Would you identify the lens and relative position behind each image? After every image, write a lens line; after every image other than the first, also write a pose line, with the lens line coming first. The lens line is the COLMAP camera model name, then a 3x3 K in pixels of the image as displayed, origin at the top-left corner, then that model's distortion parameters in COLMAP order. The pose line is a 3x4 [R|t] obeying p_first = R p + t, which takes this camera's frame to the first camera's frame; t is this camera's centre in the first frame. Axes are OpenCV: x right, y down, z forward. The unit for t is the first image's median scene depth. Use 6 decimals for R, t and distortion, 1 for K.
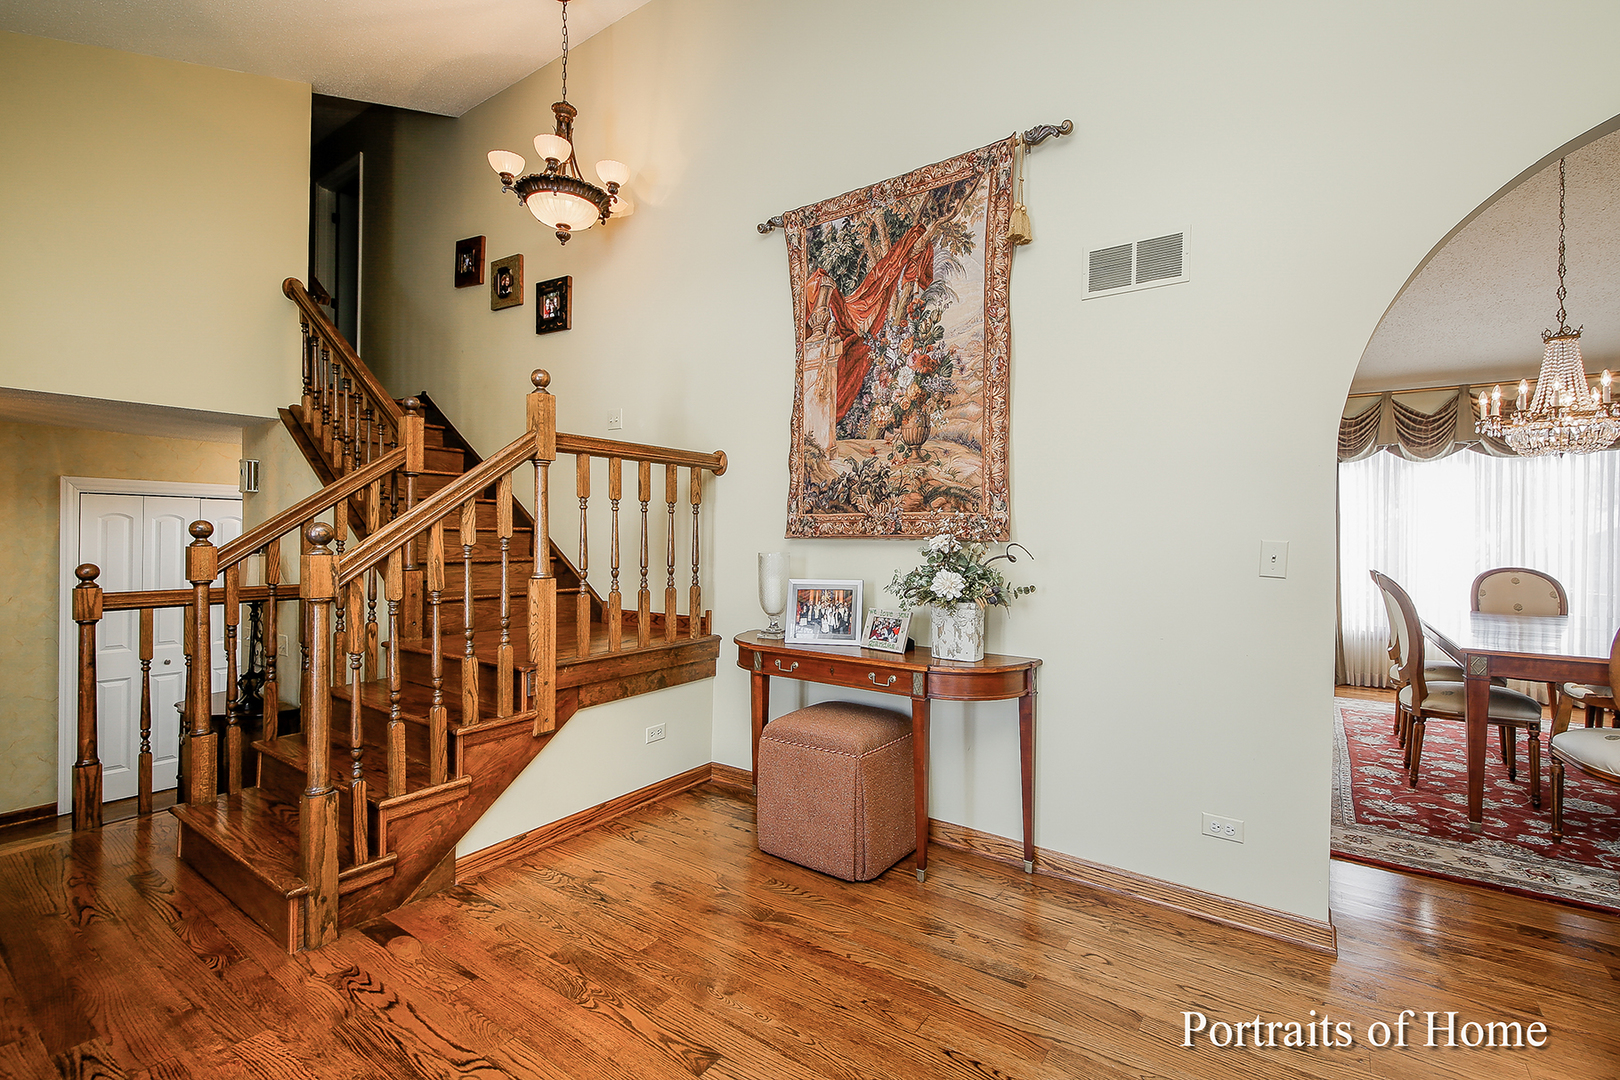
lens RADIAL K [[718.3, 0, 810.3], [0, 718.3, 532.8], [0, 0, 1]] dist [-0.005561, -0.001352]
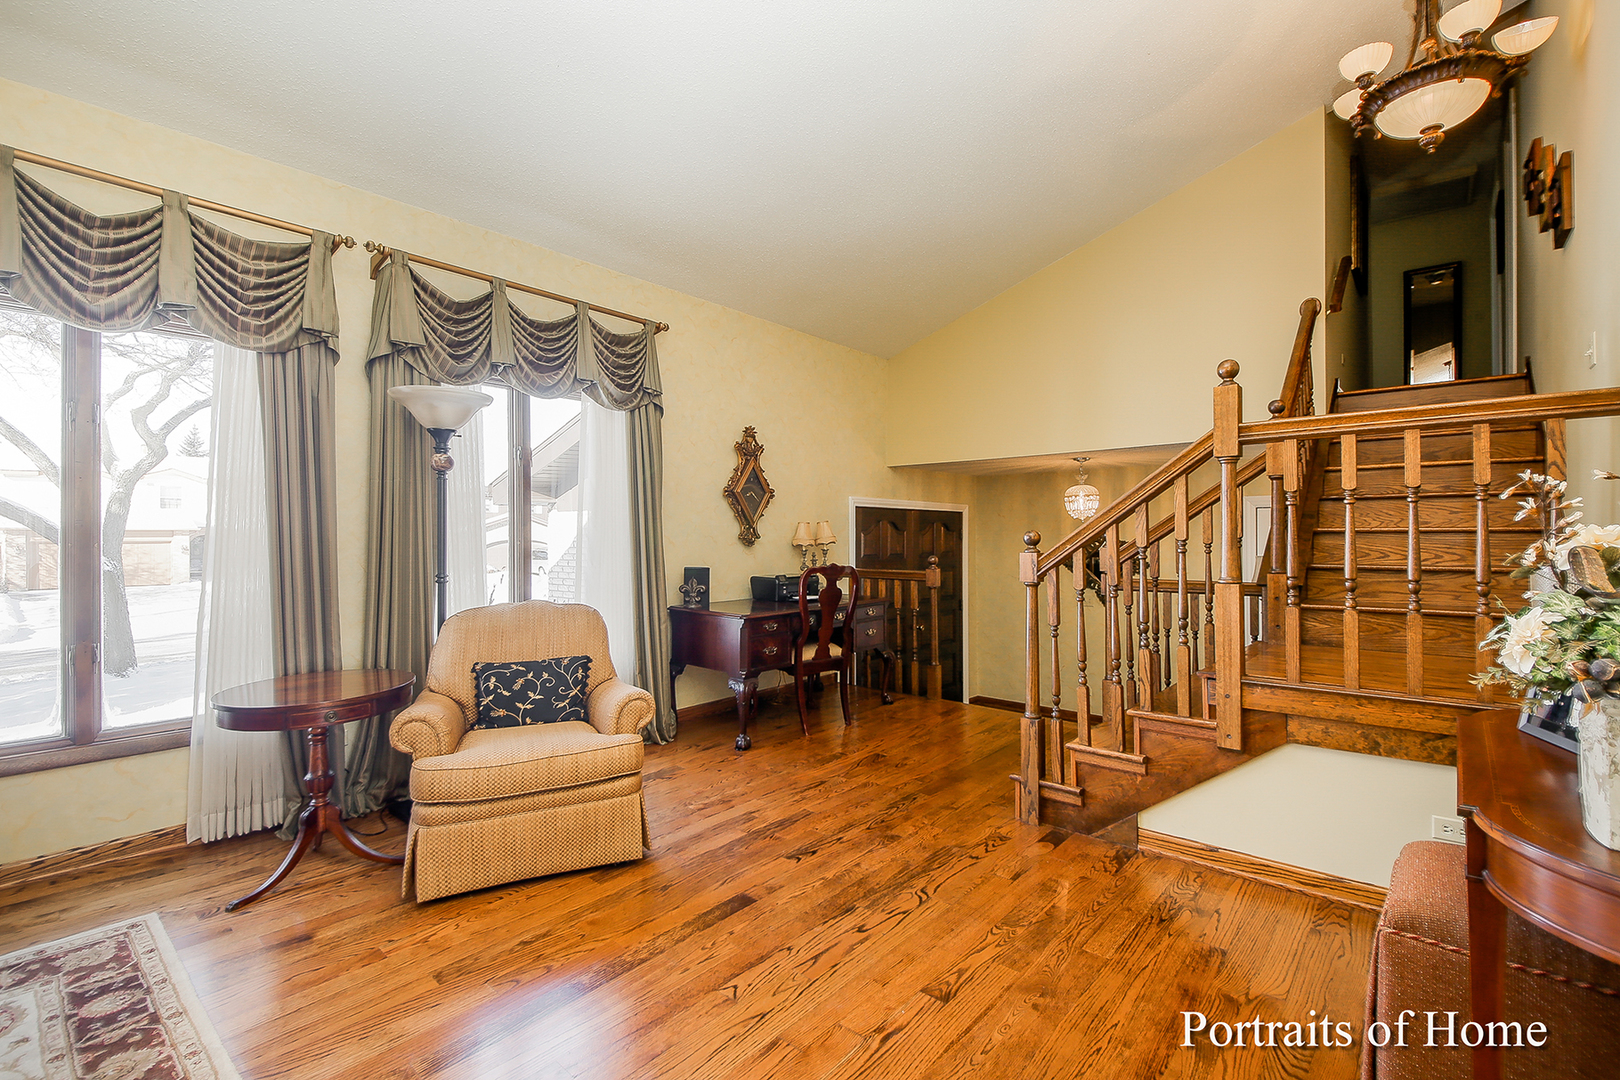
lens RADIAL K [[718.3, 0, 808.1], [0, 718.3, 535.9], [0, 0, 1]] dist [-0.005561, -0.001352]
pose [[-0.113490, -0.003314, -0.993534, 0.734887], [0.002489, 0.999990, -0.003620, 0.002287], [0.993536, -0.002884, -0.113481, 0.661803]]
